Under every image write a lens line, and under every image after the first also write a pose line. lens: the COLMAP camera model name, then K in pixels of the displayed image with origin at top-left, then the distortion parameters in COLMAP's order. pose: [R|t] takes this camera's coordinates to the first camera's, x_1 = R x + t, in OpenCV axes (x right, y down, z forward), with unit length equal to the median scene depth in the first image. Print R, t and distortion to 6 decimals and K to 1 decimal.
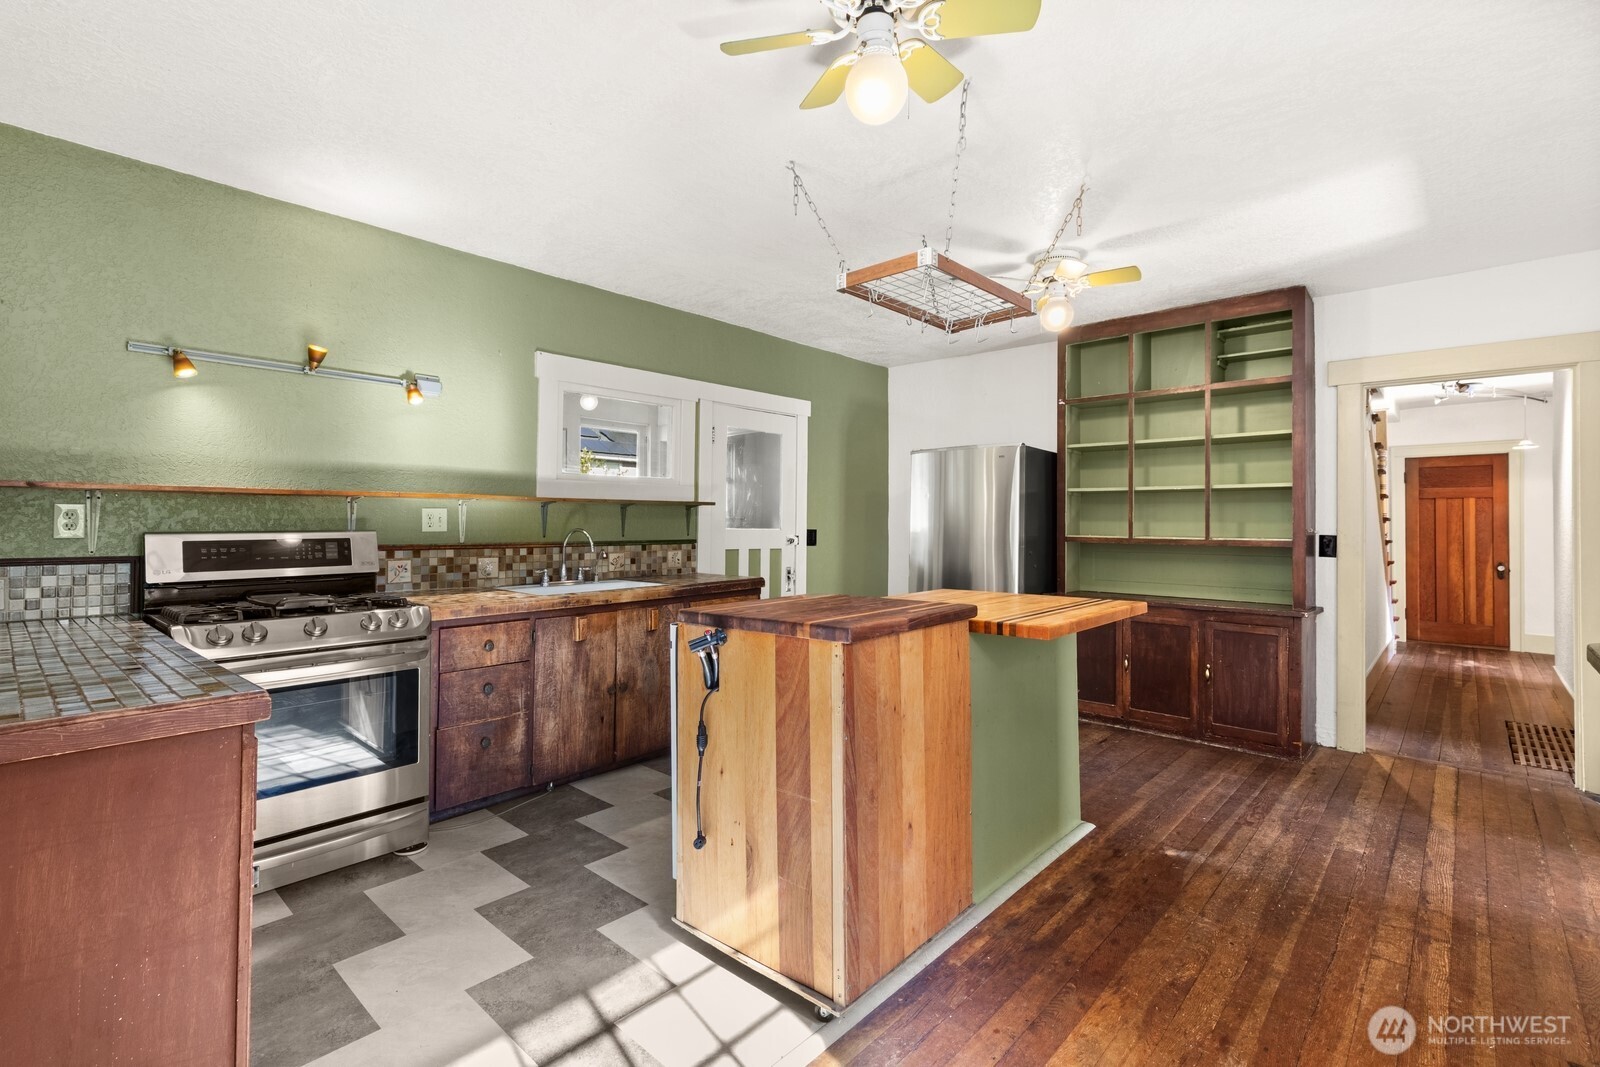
lens RADIAL K [[723.8, 0, 803.1], [0, 723.8, 518.1], [0, 0, 1]] dist [0.009280, -0.000264]
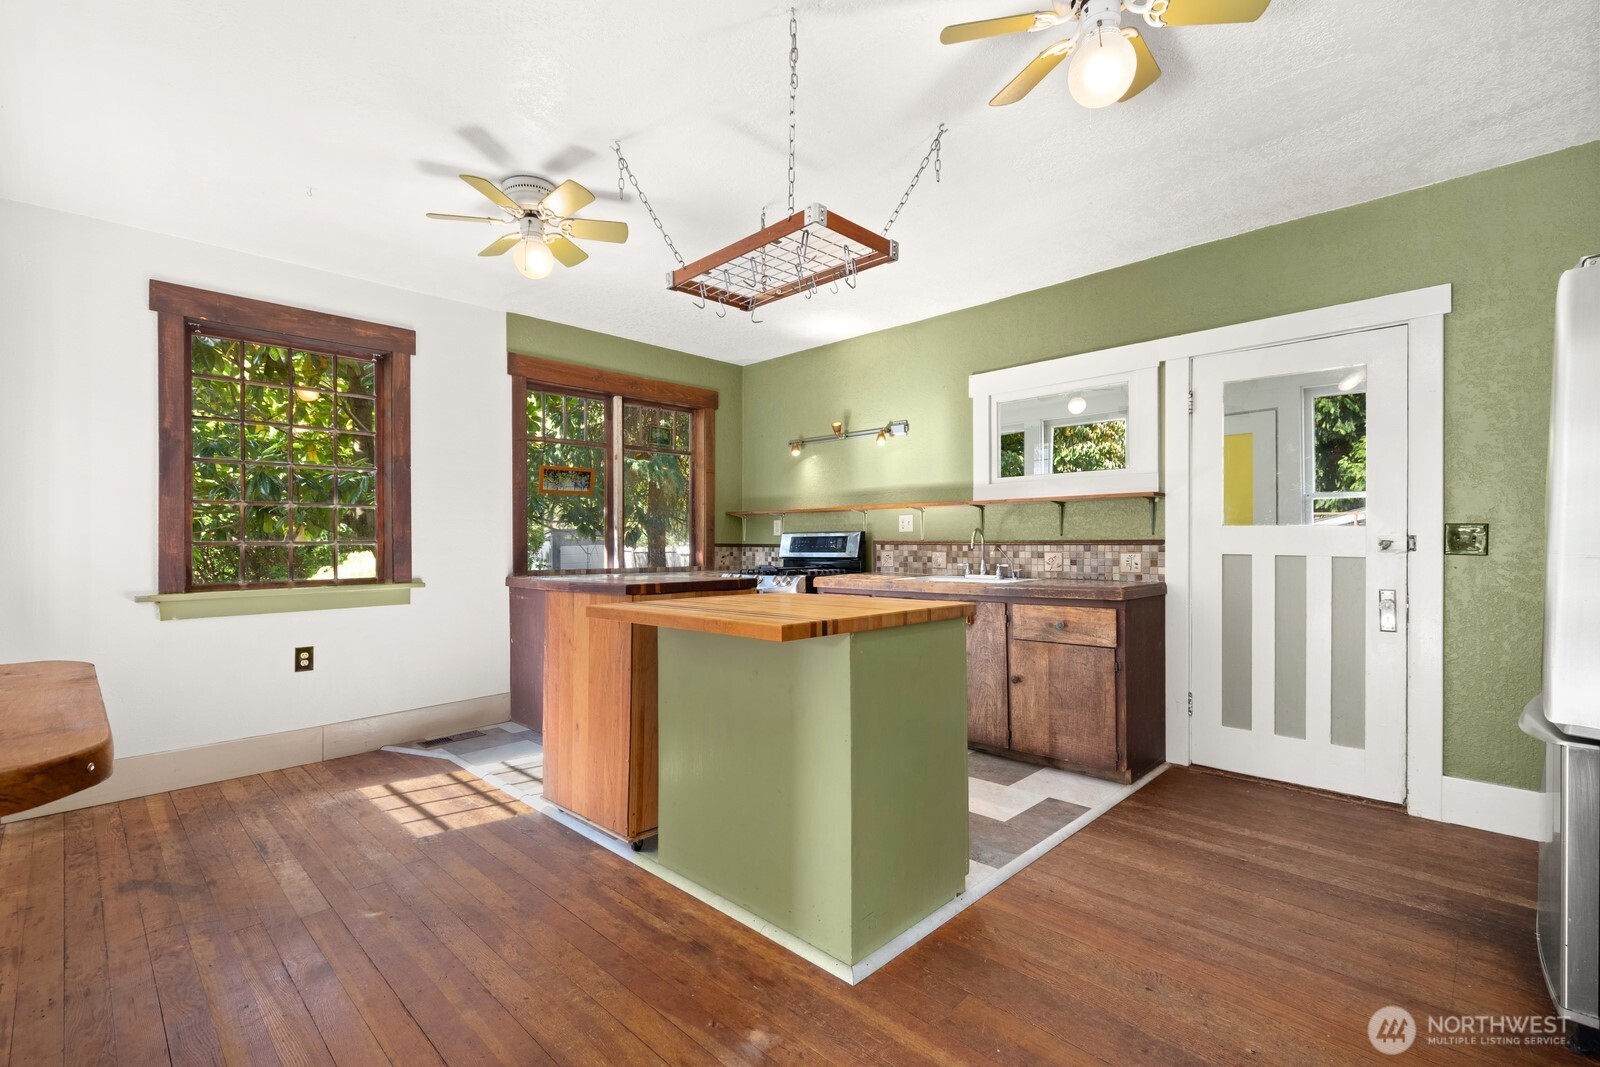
lens RADIAL K [[723.8, 0, 803.5], [0, 723.8, 544.7], [0, 0, 1]] dist [0.009280, -0.000264]
pose [[-0.036321, 0.004250, -0.999331, 0.860485], [0.013224, 0.999905, 0.003772, 0.034349], [0.999253, -0.013078, -0.036374, 0.823349]]
